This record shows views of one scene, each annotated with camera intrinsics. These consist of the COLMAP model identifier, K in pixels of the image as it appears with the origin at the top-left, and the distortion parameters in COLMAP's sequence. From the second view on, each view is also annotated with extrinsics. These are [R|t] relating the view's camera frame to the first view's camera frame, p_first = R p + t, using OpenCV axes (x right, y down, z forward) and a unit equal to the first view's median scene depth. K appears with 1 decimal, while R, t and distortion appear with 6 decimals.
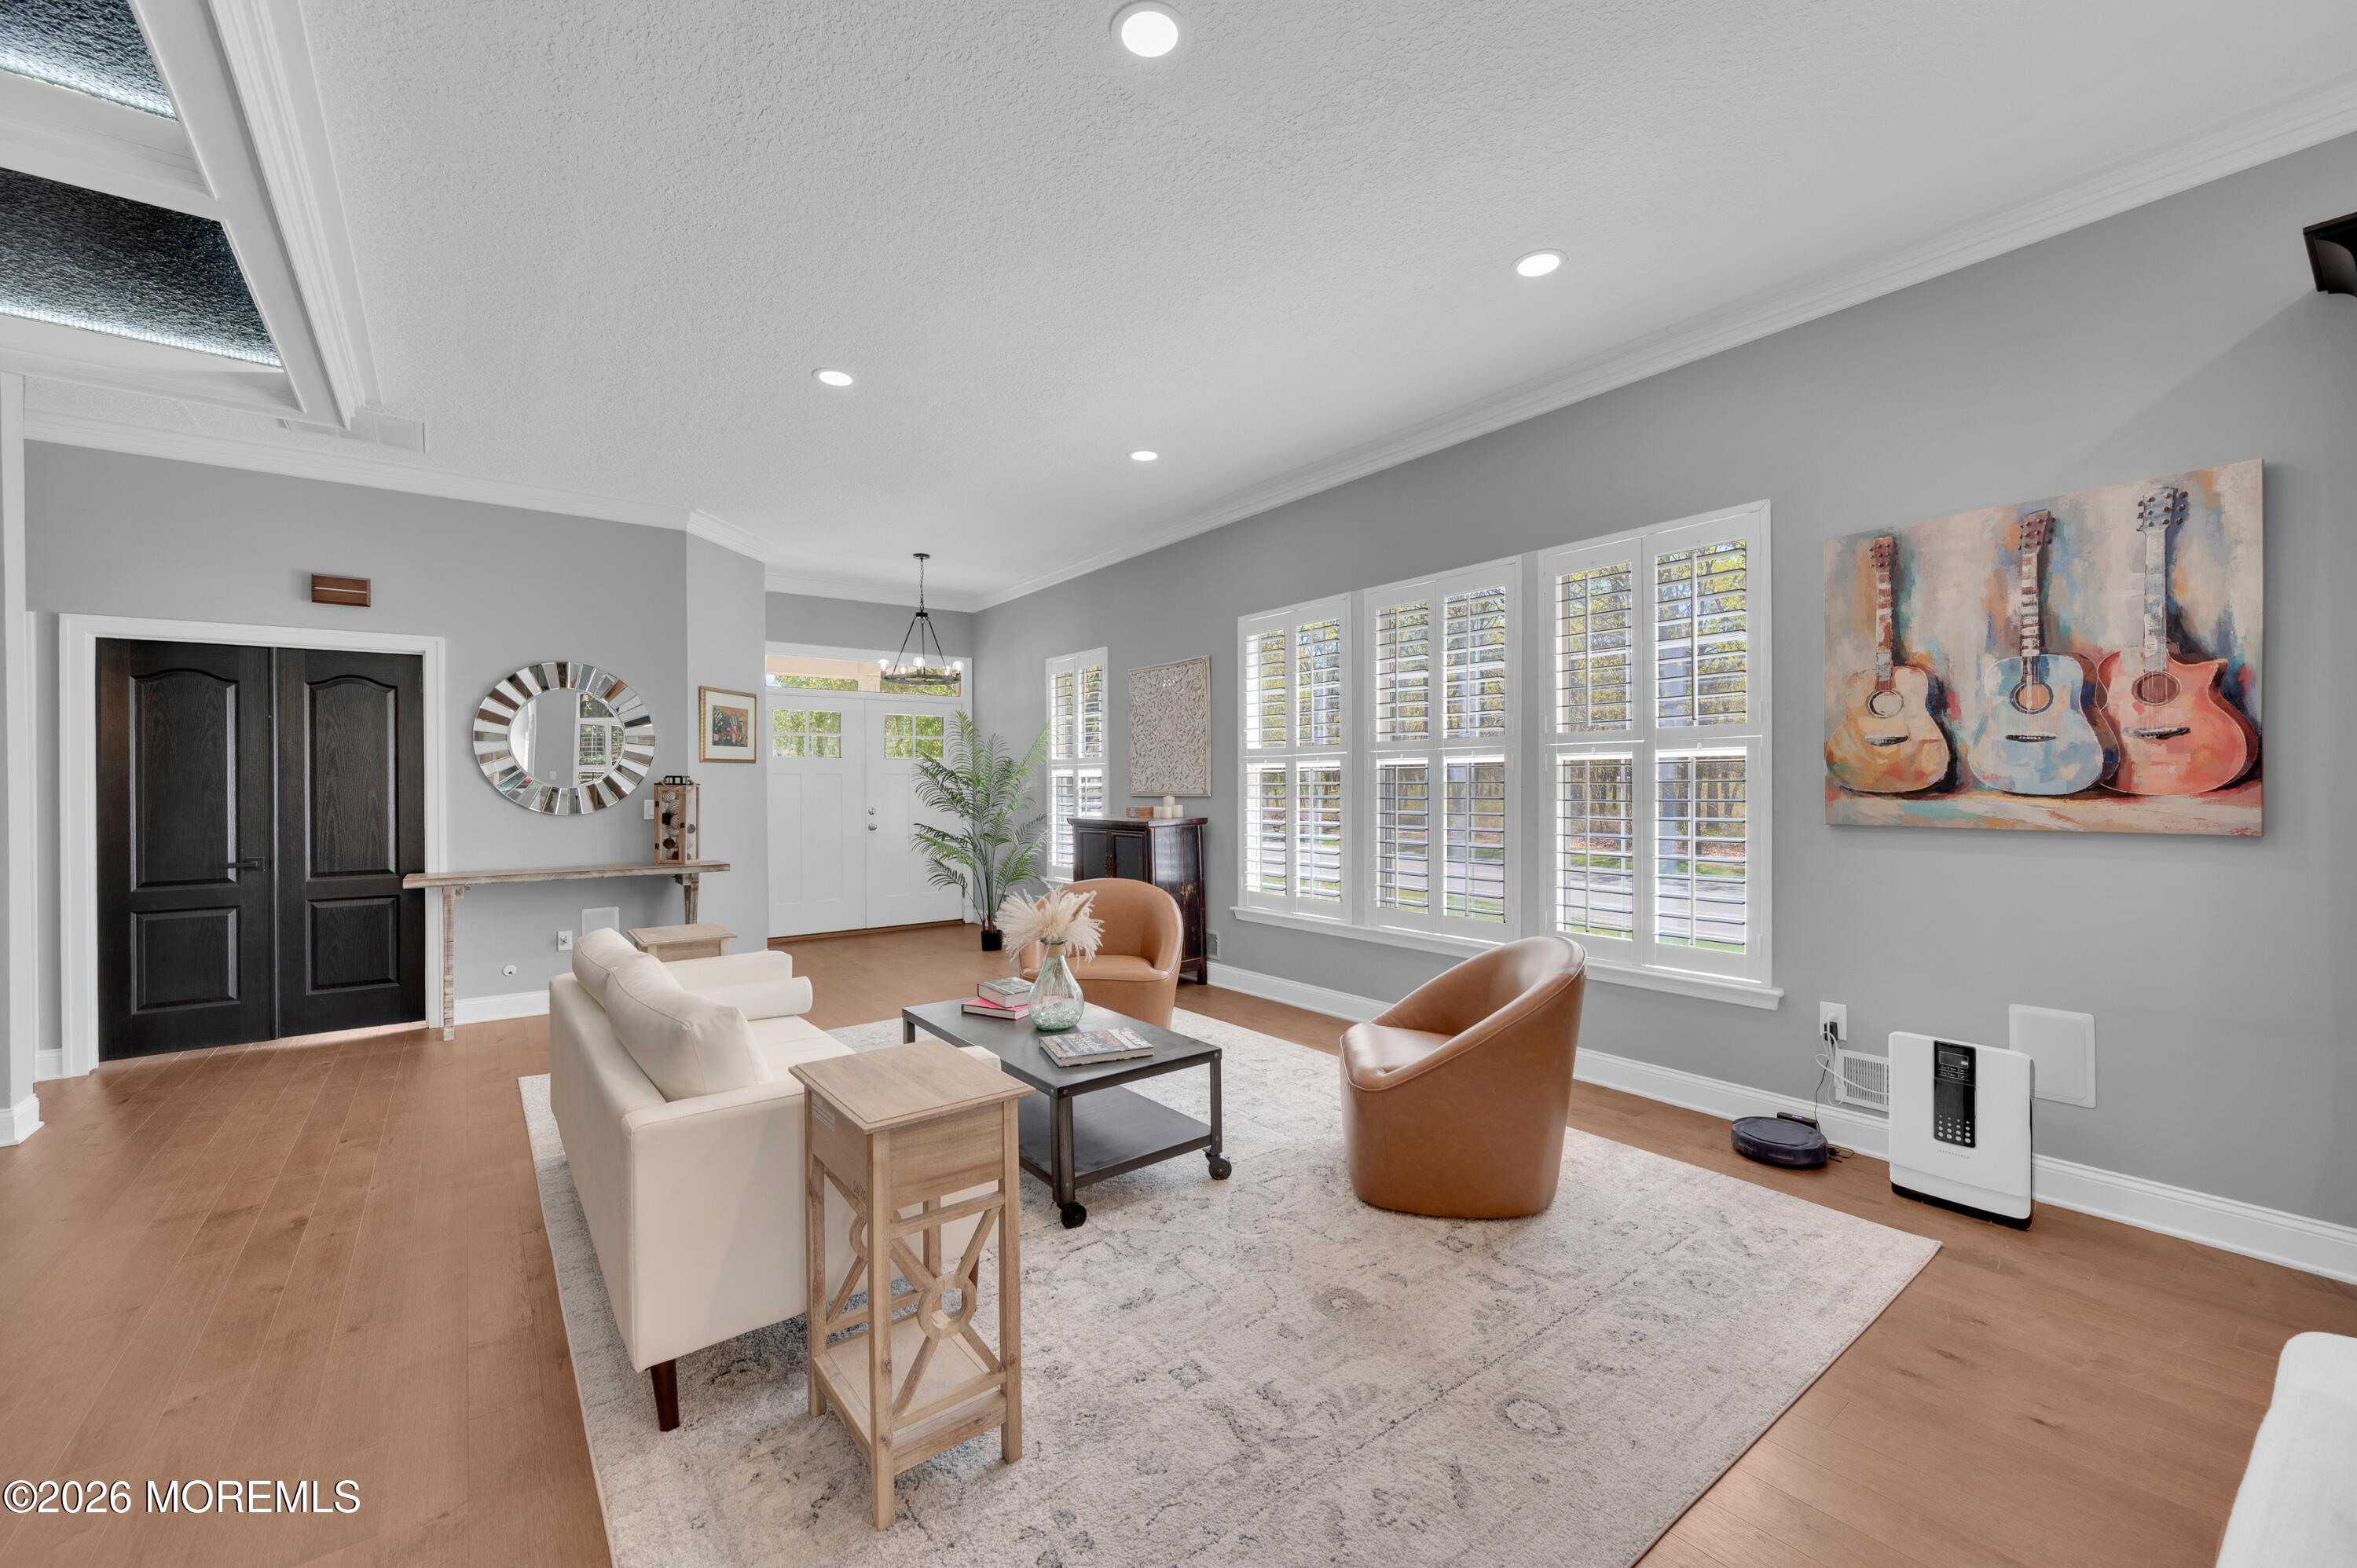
lens RADIAL K [[934.6, 0, 1170.5], [0, 934.6, 783.5], [0, 0, 1]] dist [0.000355, -0.000330]
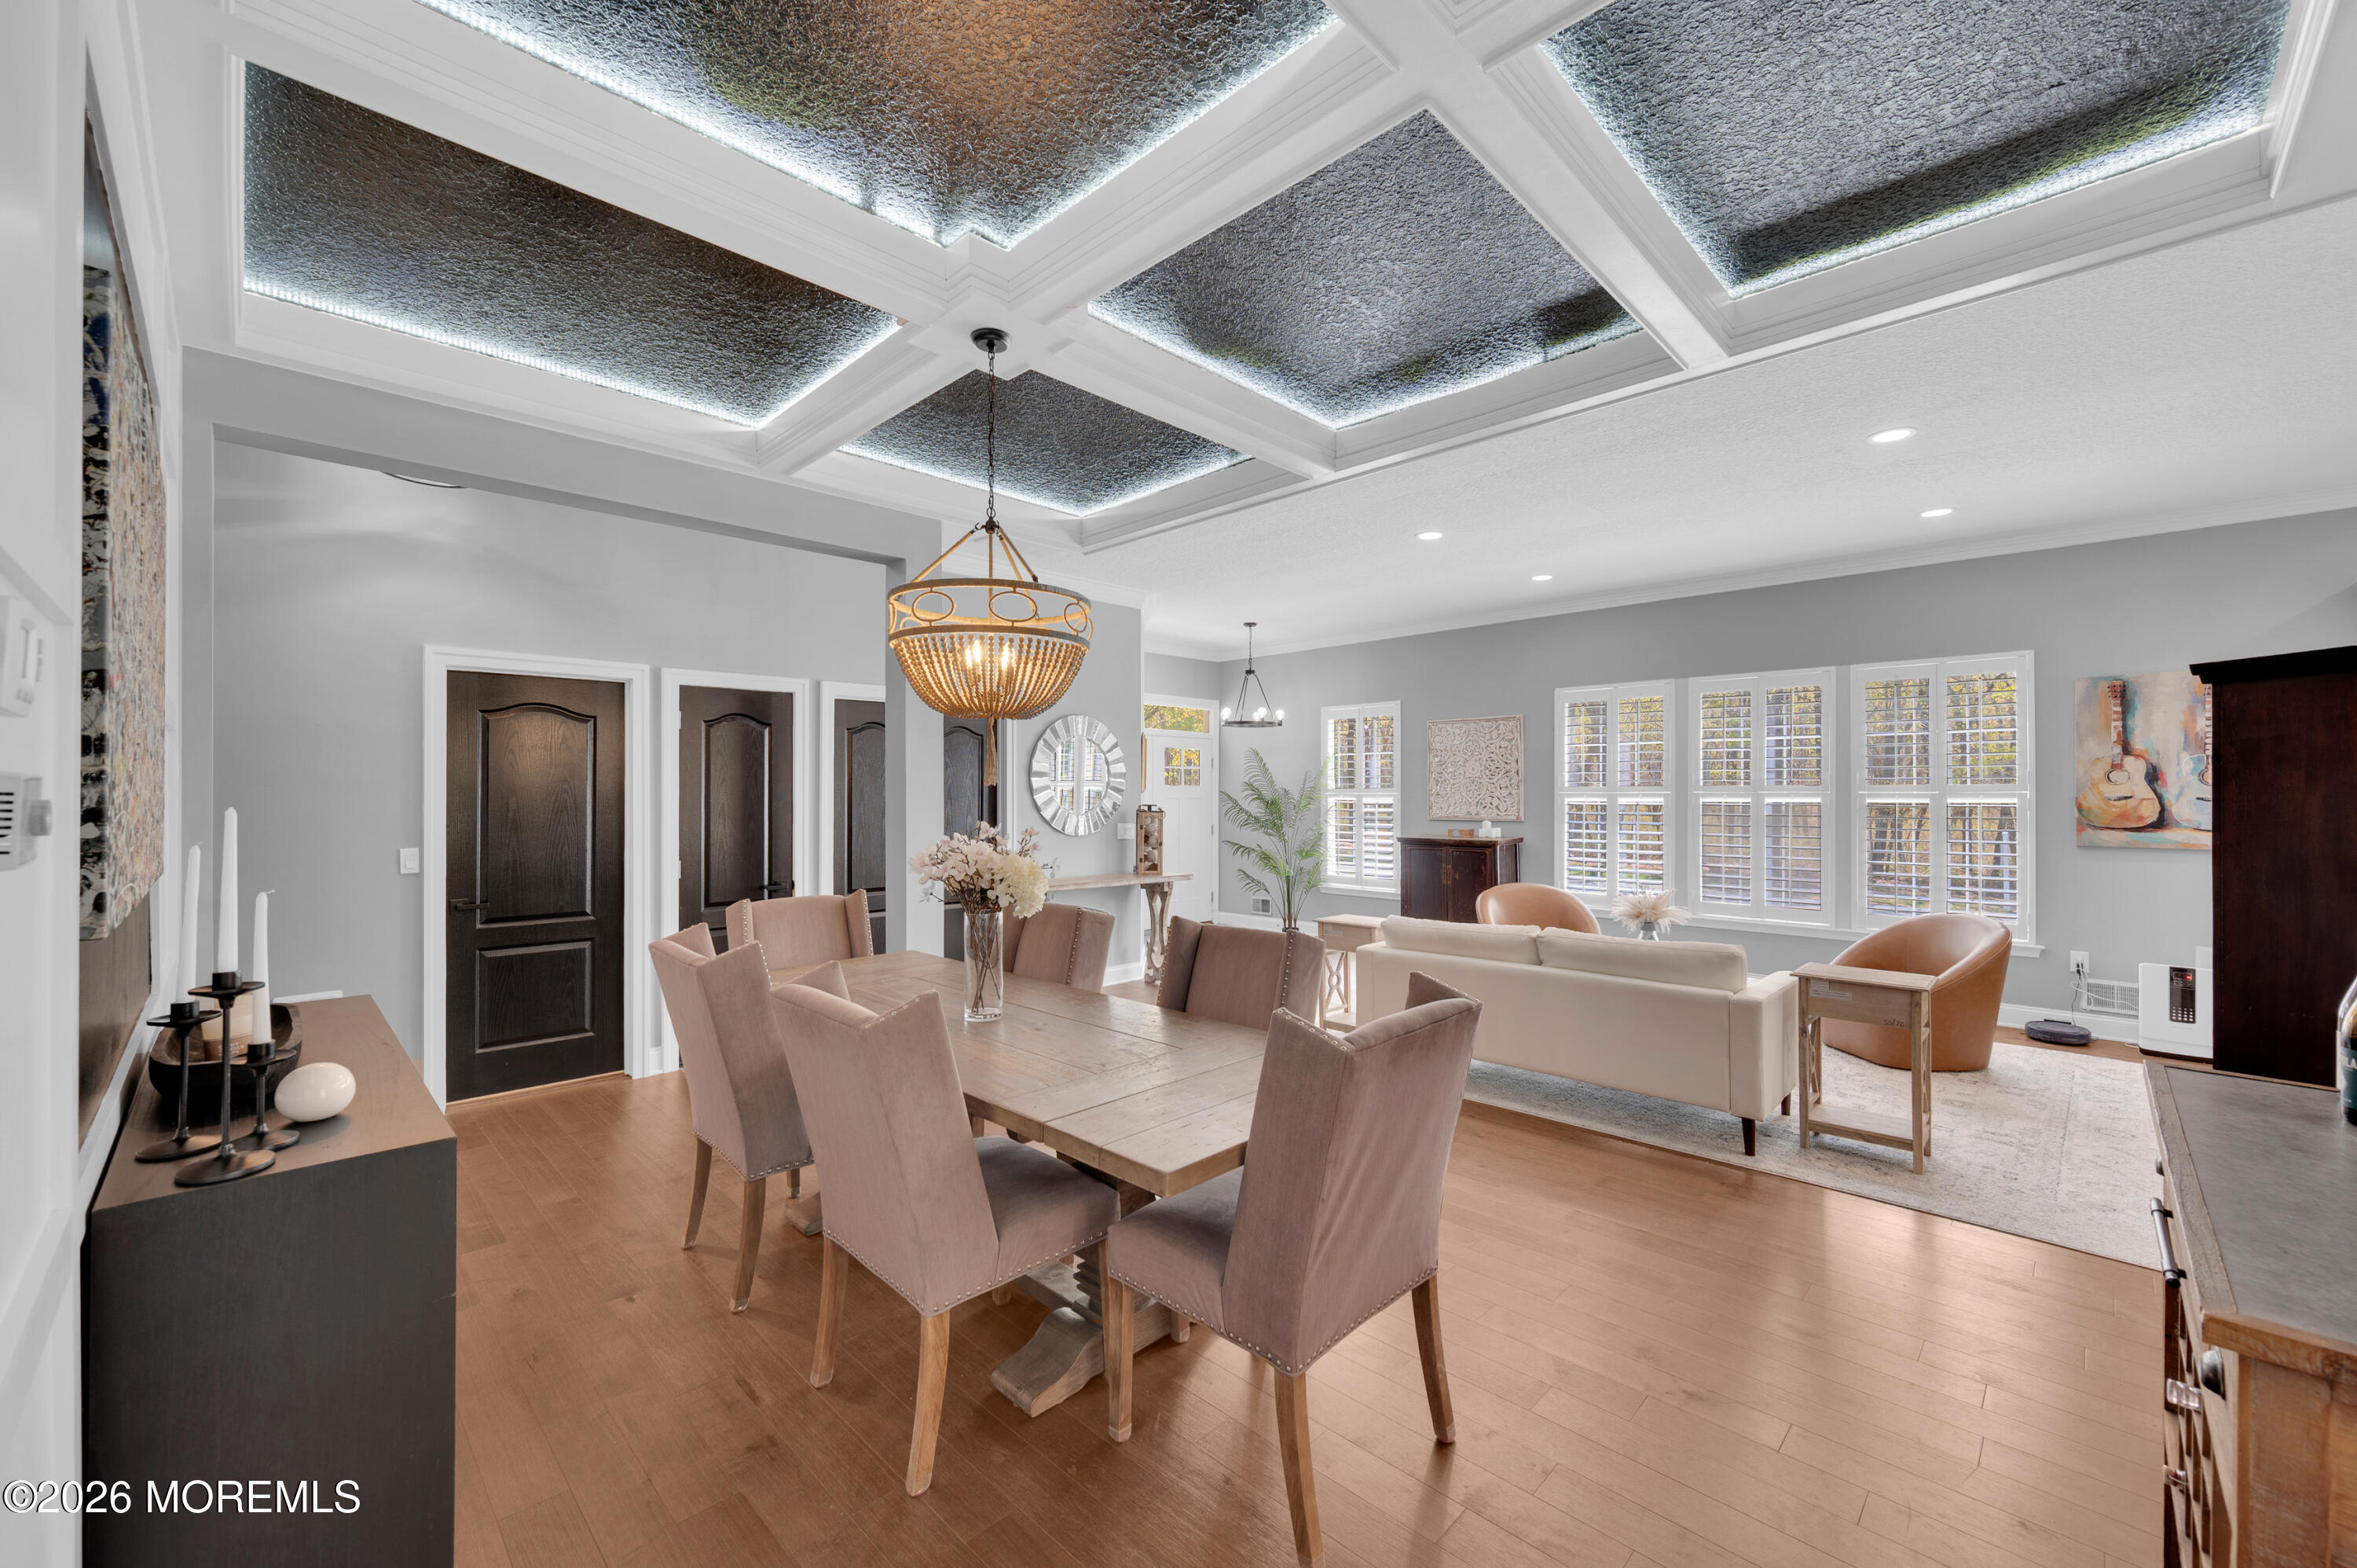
lens RADIAL K [[934.6, 0, 1180.1], [0, 934.6, 781.7], [0, 0, 1]] dist [0.000355, -0.000330]
pose [[0.990966, 0.006757, 0.133942, -0.737336], [-0.005342, 0.999926, -0.010917, -0.029304], [-0.134006, 0.010103, 0.990929, -0.300778]]
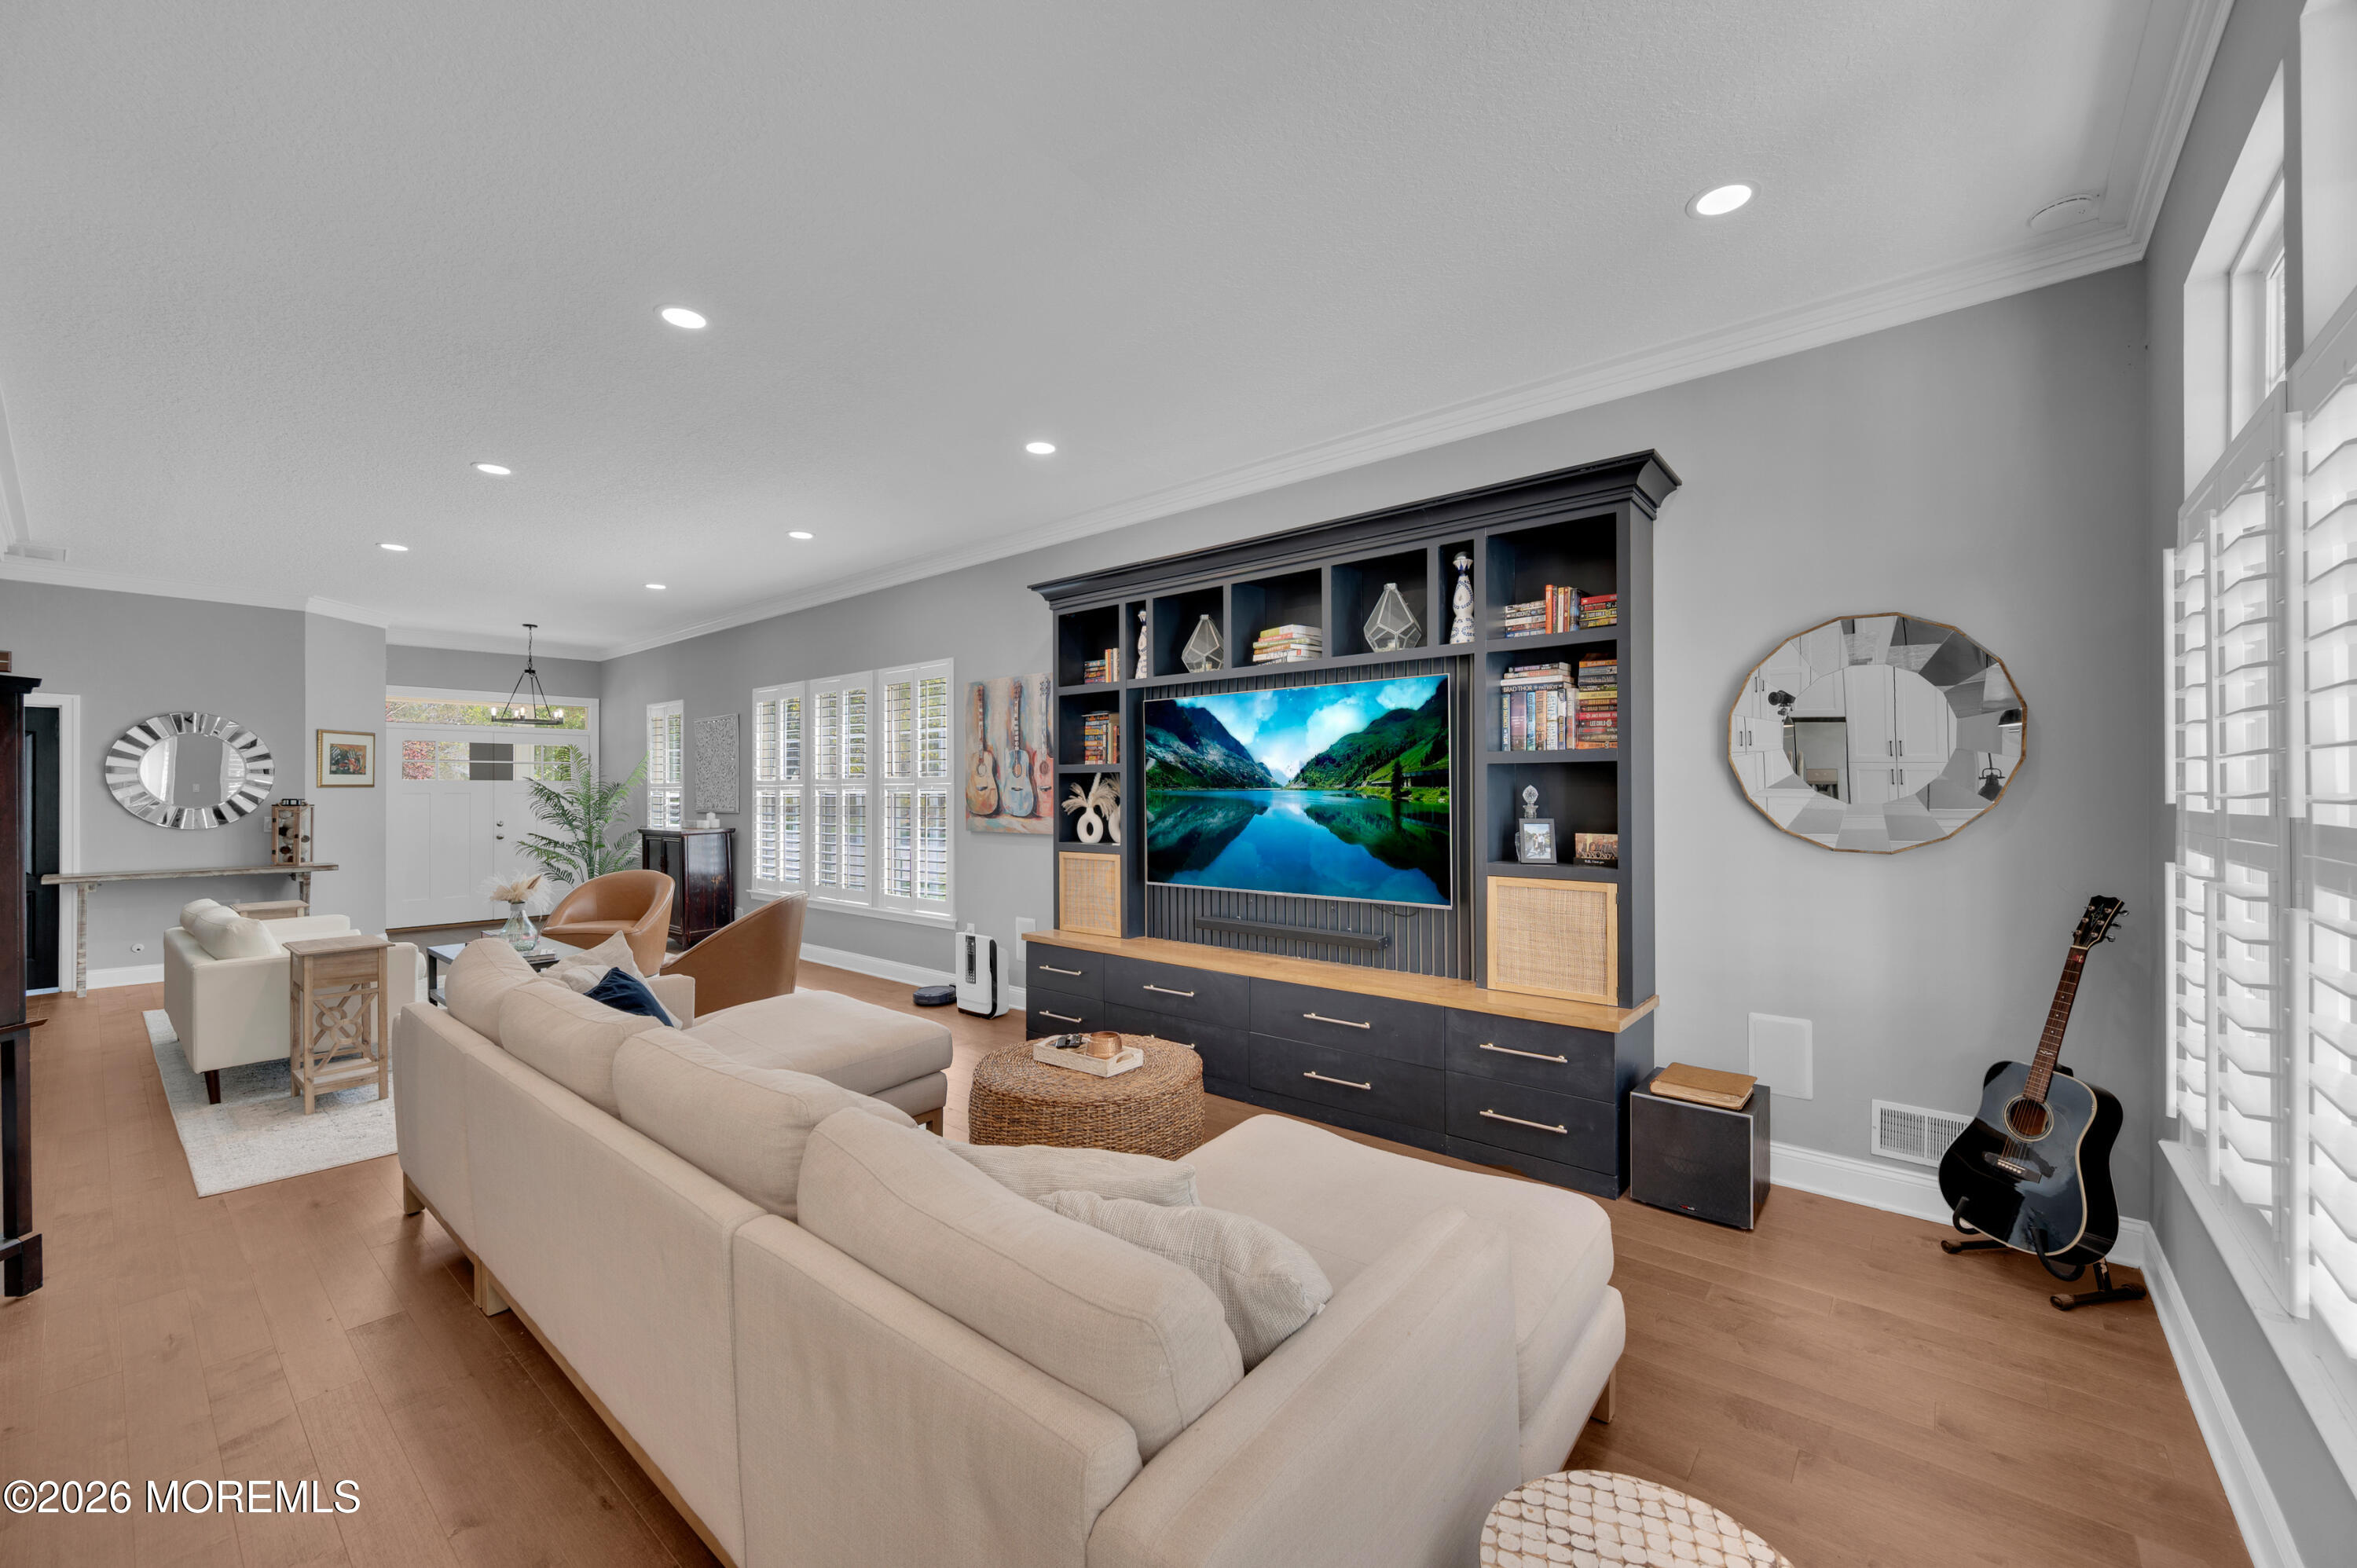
lens RADIAL K [[934.6, 0, 1175.0], [0, 934.6, 786.7], [0, 0, 1]] dist [0.000355, -0.000330]
pose [[0.976670, 0.004012, 0.214710, 0.457474], [-0.002831, 0.999979, -0.005807, -0.023859], [-0.214729, 0.005063, 0.976661, -0.629183]]
